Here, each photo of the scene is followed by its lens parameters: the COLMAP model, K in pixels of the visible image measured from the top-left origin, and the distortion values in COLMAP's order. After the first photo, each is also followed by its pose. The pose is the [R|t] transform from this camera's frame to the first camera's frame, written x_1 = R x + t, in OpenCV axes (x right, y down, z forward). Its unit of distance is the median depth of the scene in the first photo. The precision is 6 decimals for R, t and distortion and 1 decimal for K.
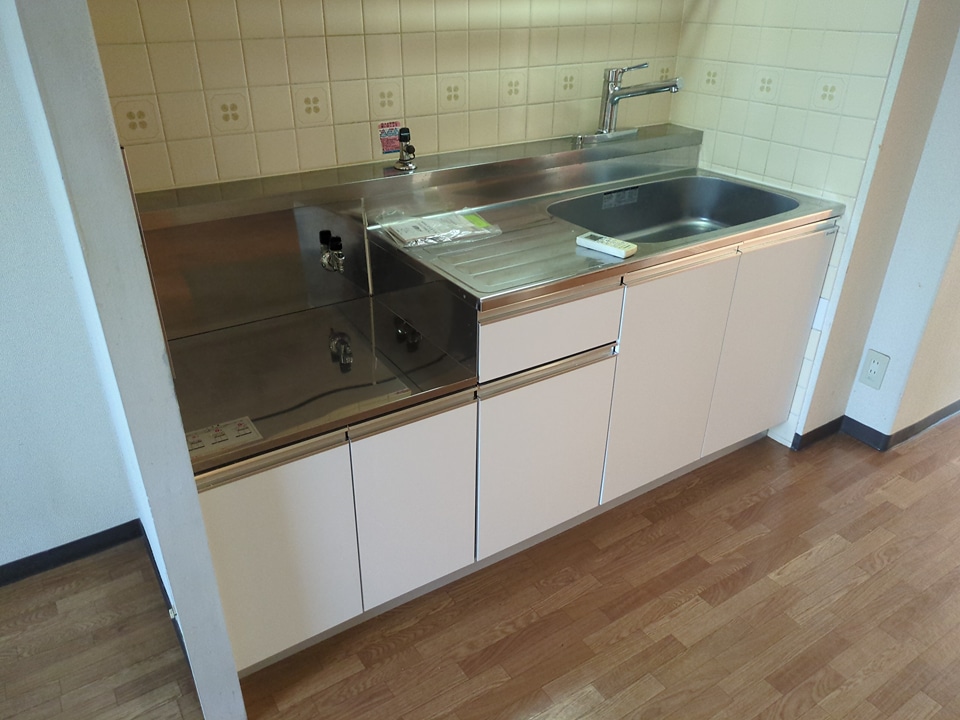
lens RADIAL K [[721.1, 0, 463.4], [0, 721.1, 376.4], [0, 0, 1]] dist [0.033295, -0.023119]
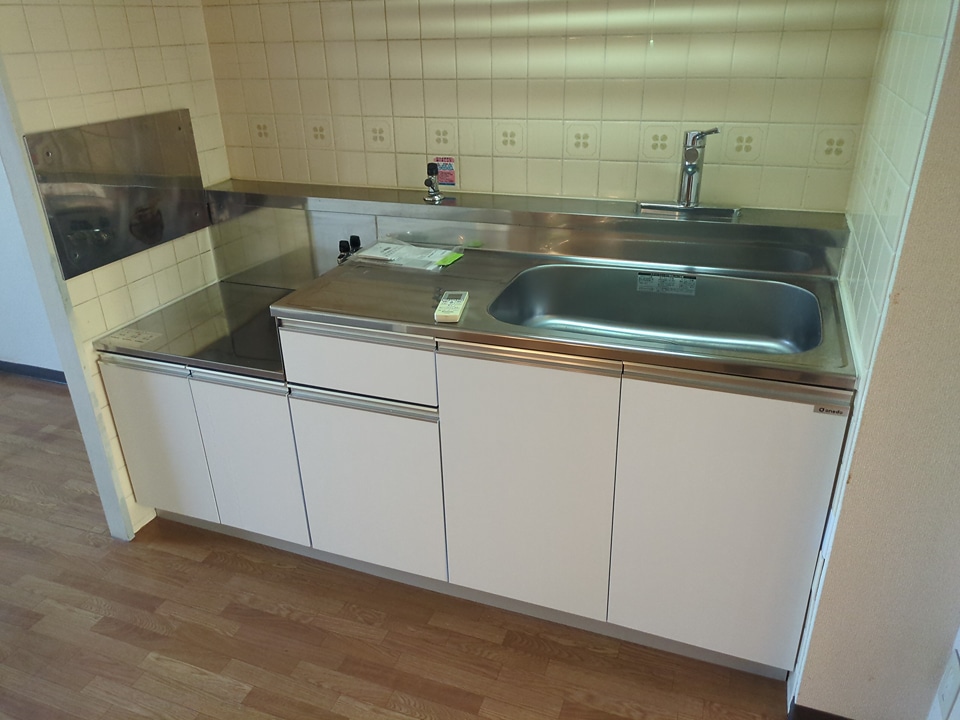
lens RADIAL K [[721.1, 0, 475.8], [0, 721.1, 360.0], [0, 0, 1]] dist [0.033295, -0.023119]
pose [[0.587674, 0.326566, -0.740266, 0.881537], [-0.364369, 0.923719, 0.118235, -0.227070], [0.722409, 0.200246, 0.661836, 0.393796]]
